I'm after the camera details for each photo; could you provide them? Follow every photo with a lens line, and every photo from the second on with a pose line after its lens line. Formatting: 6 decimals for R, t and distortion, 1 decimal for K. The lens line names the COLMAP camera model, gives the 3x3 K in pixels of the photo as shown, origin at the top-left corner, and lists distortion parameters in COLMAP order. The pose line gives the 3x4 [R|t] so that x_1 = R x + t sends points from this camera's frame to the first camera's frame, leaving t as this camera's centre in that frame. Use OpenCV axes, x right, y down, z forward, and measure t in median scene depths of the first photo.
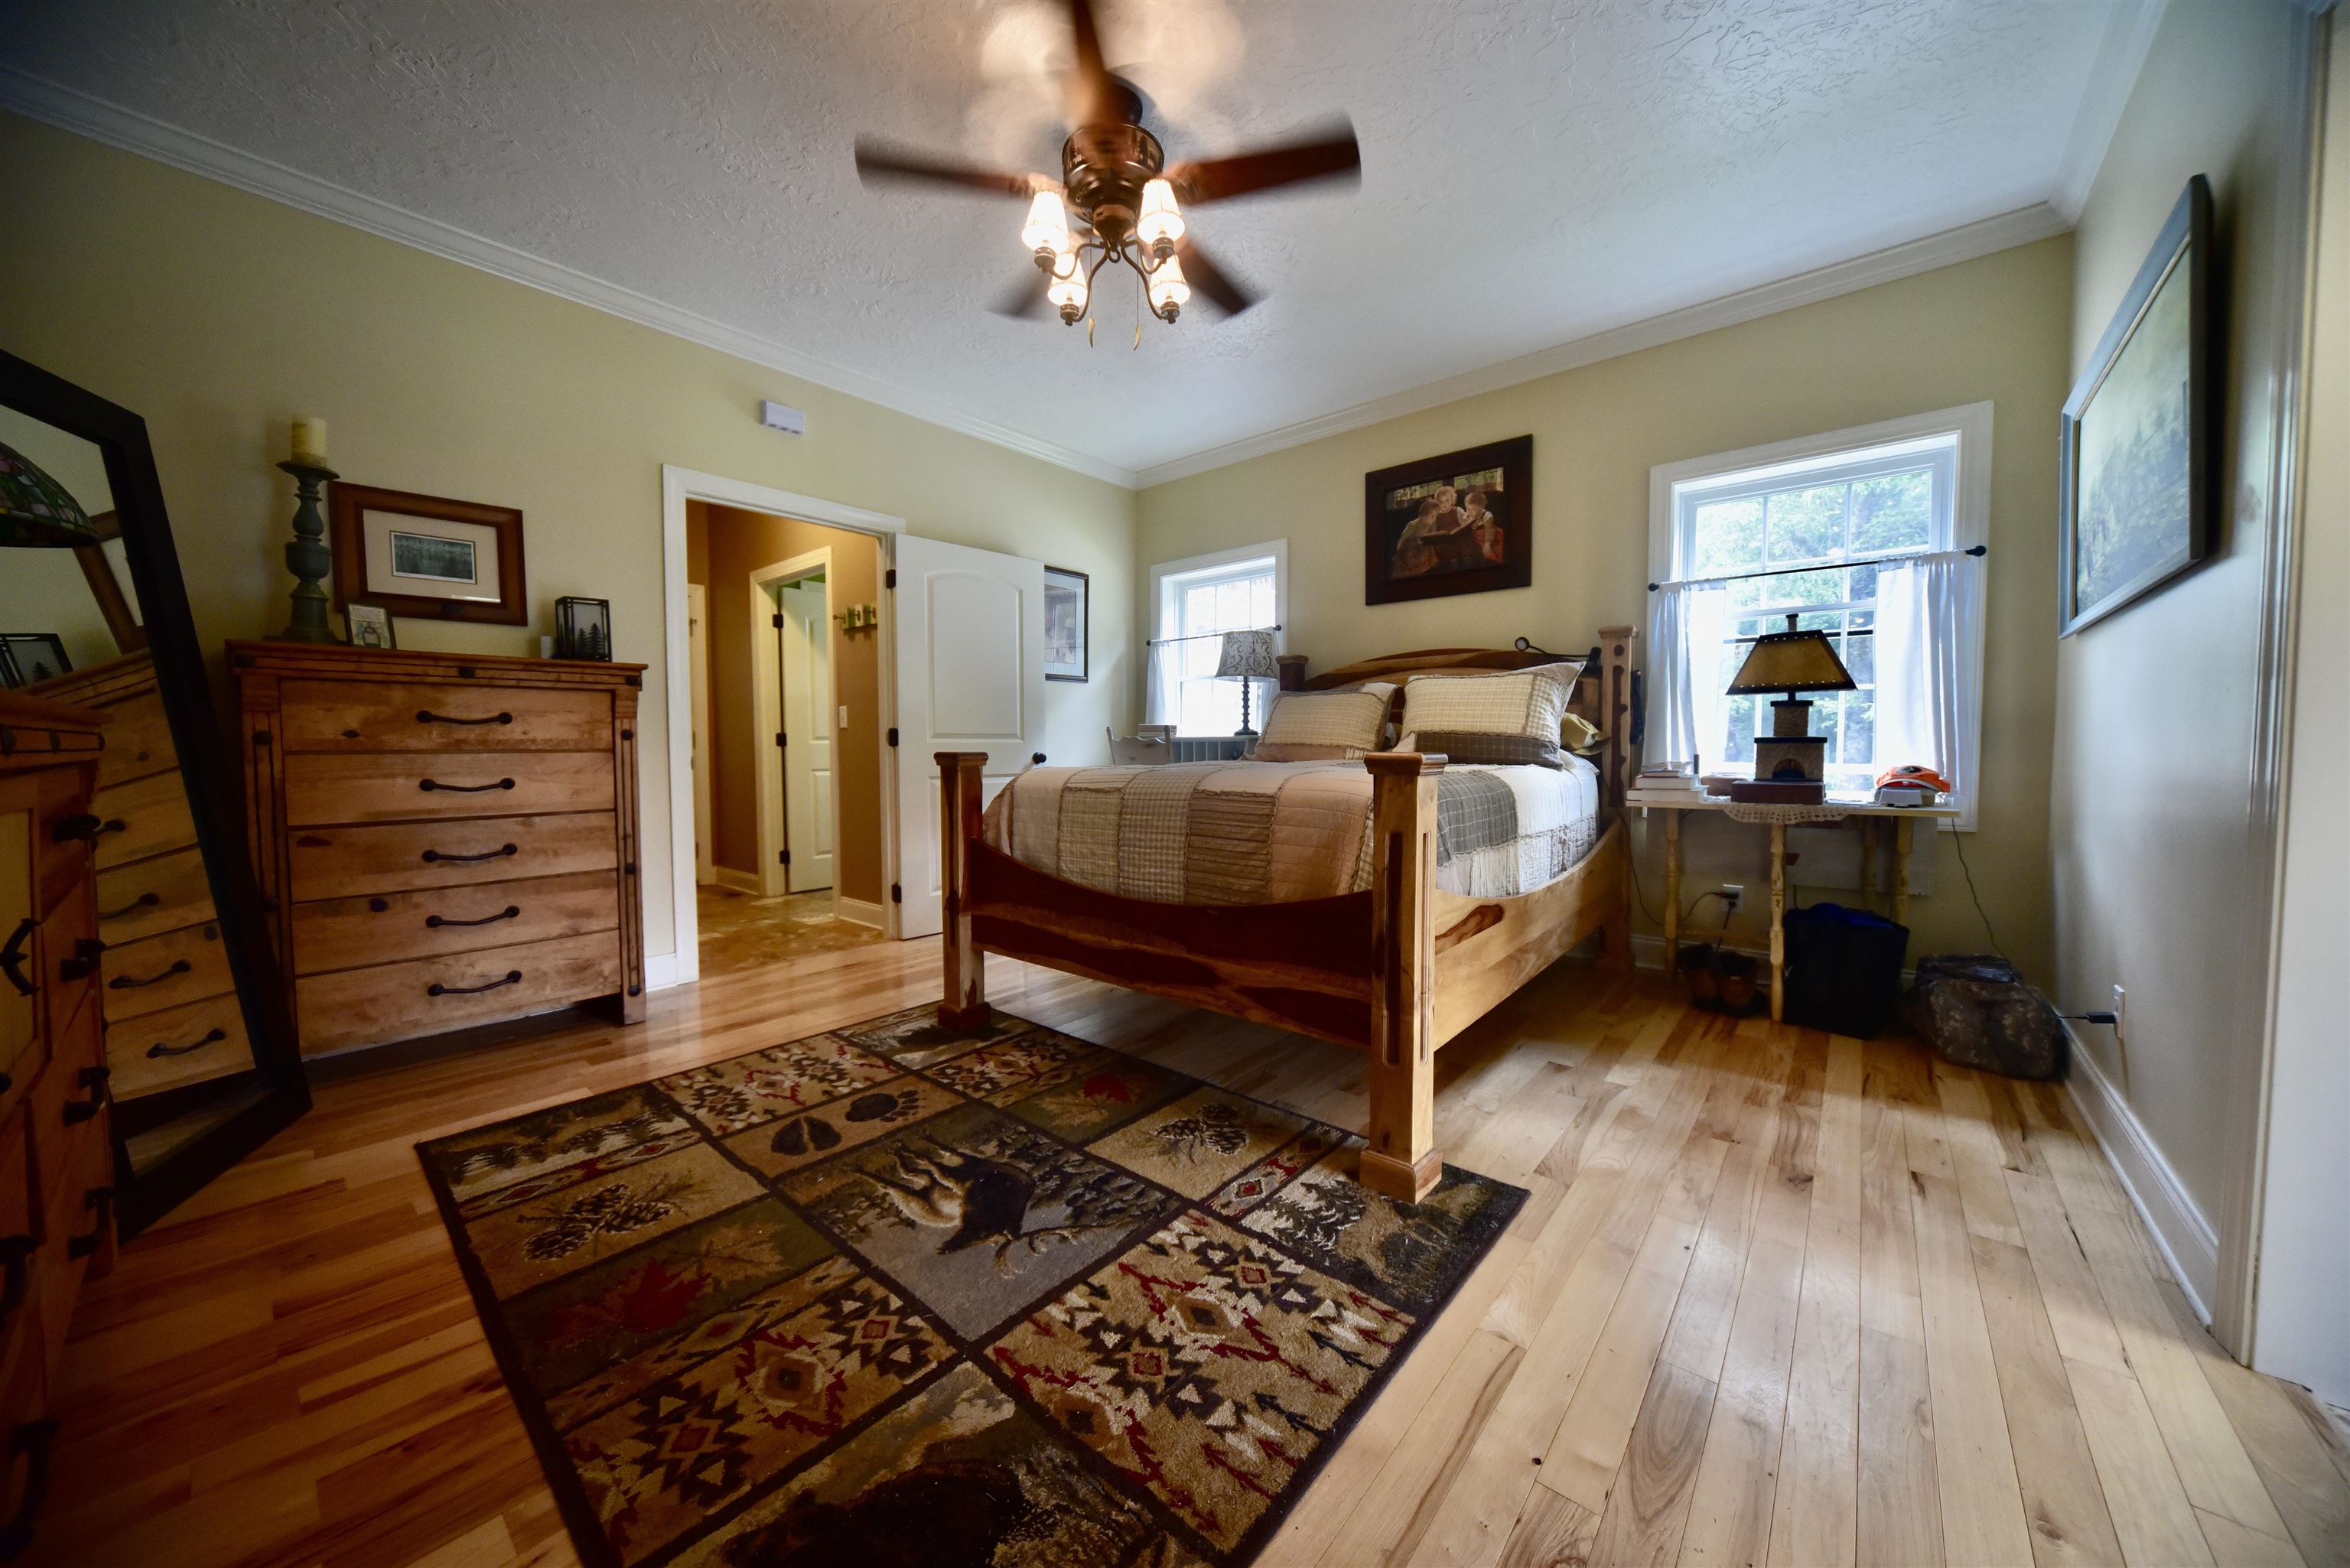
lens RADIAL K [[814.2, 0, 1168.7], [0, 814.2, 787.1], [0, 0, 1]] dist [-0.011465, -0.000623]
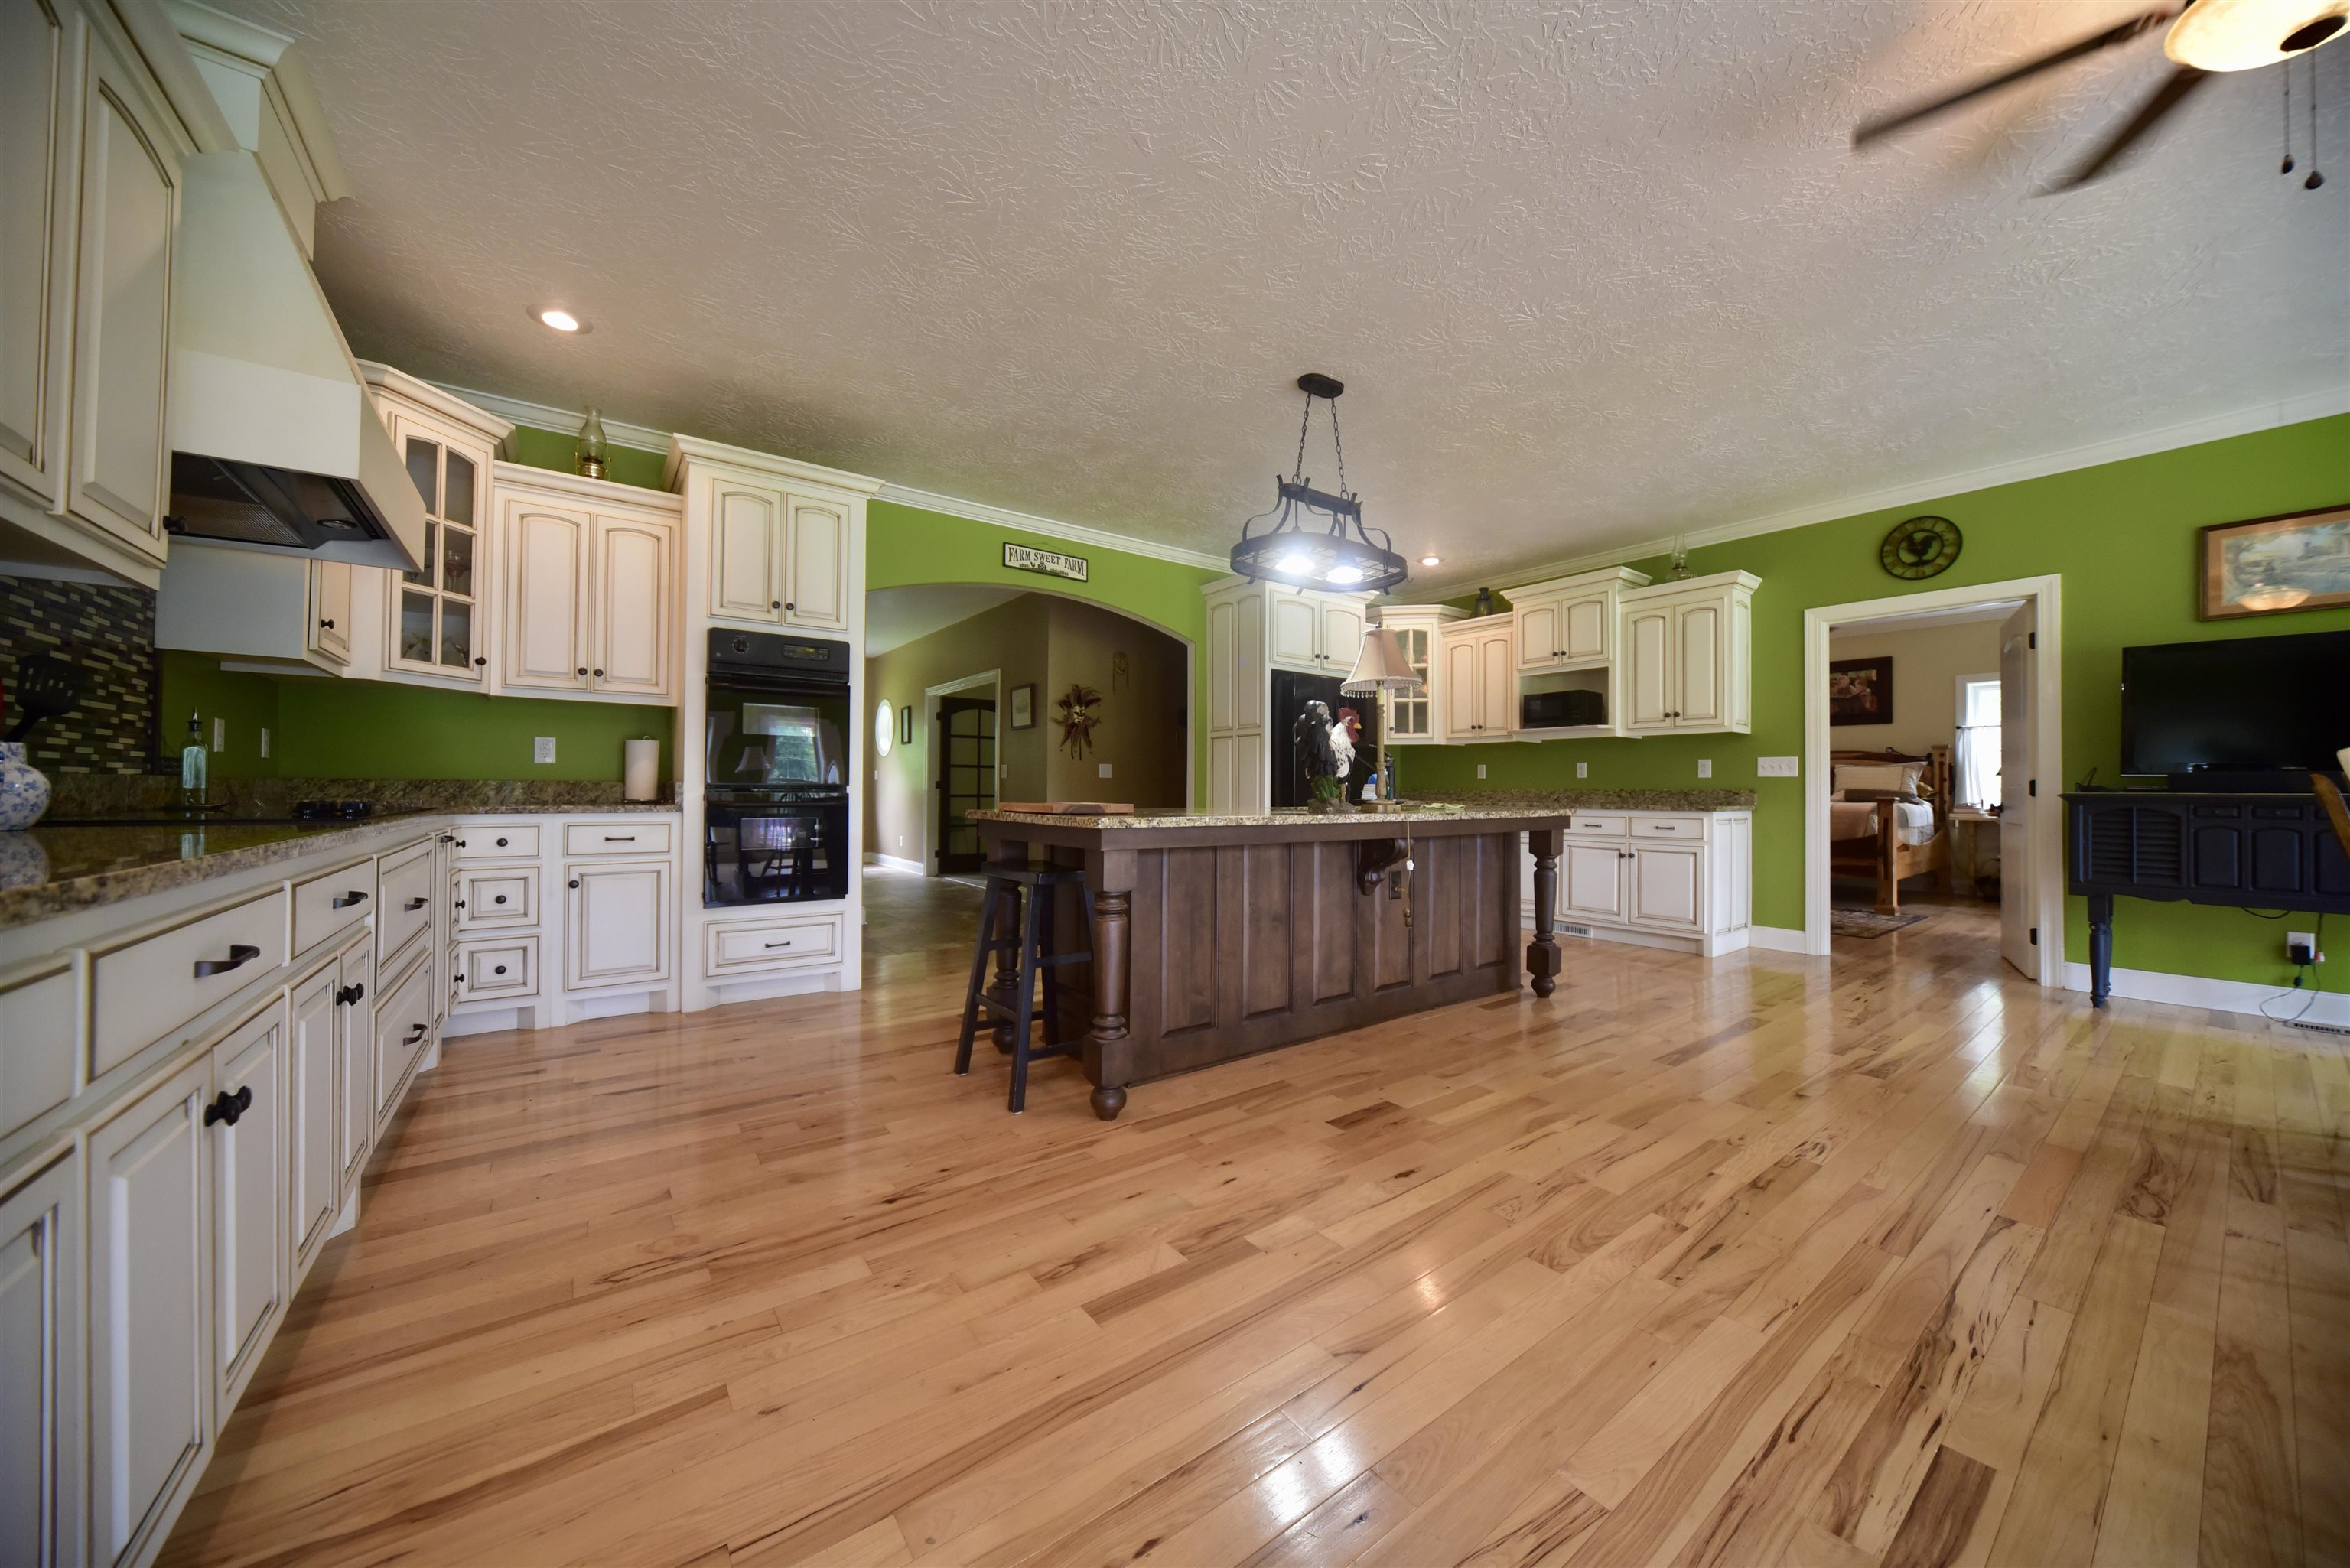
lens RADIAL K [[814.2, 0, 1169.5], [0, 814.2, 784.0], [0, 0, 1]] dist [-0.011465, -0.000623]
pose [[0.975010, 0.007961, -0.222020, -1.116644], [-0.020593, 0.998294, -0.054638, 0.089815], [0.221206, 0.057844, 0.973510, -1.774483]]
